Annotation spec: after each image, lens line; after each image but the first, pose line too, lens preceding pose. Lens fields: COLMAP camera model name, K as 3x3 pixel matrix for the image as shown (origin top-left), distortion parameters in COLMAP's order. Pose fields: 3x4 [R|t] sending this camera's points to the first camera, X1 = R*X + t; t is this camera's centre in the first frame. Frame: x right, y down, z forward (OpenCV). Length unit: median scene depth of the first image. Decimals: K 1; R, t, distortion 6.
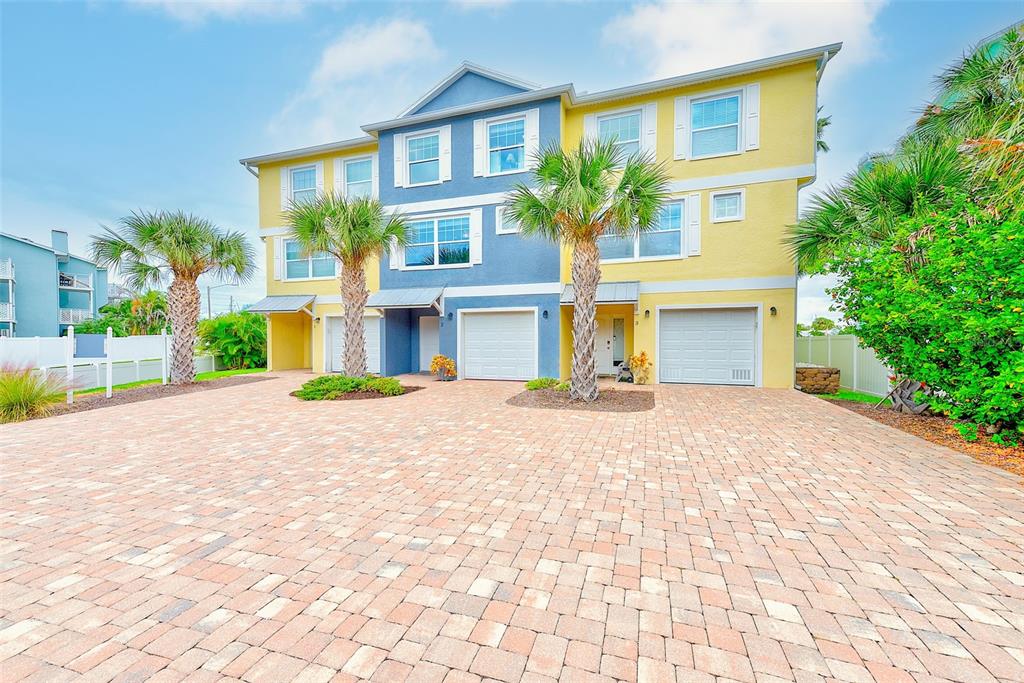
lens RADIAL K [[397.6, 0, 516.4], [0, 397.6, 339.6], [0, 0, 1]] dist [0.021066, -0.000337]
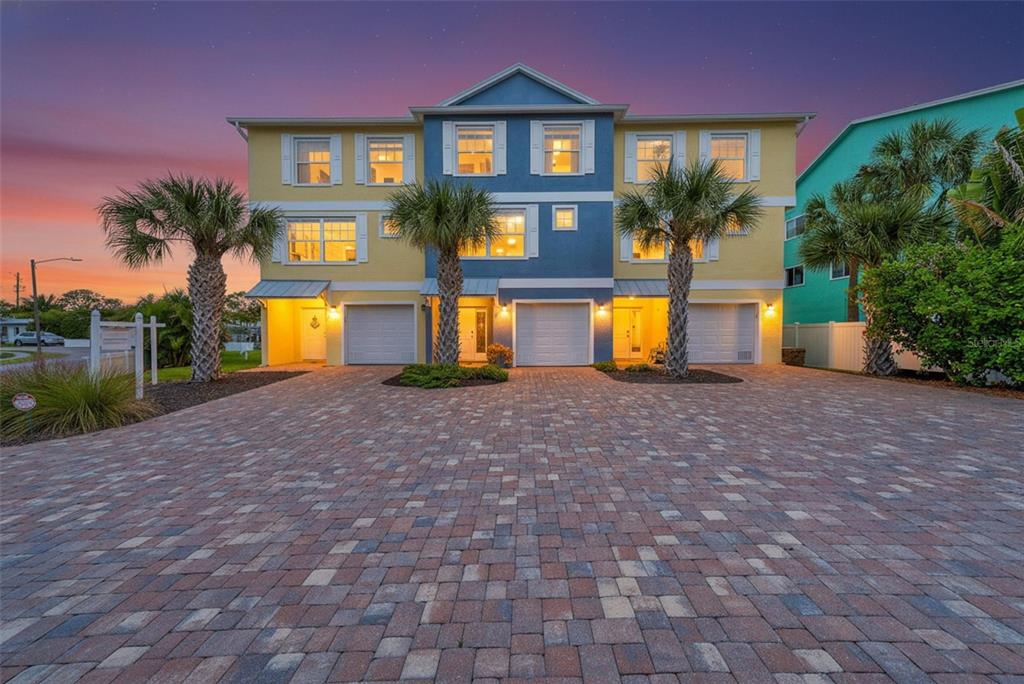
lens RADIAL K [[397.6, 0, 516.4], [0, 397.6, 340.1], [0, 0, 1]] dist [0.021066, -0.000337]
pose [[0.951628, -0.010399, 0.307077, -0.474281], [0.005611, 0.999849, 0.016470, 0.013605], [-0.307202, -0.013950, 0.951542, -0.001215]]
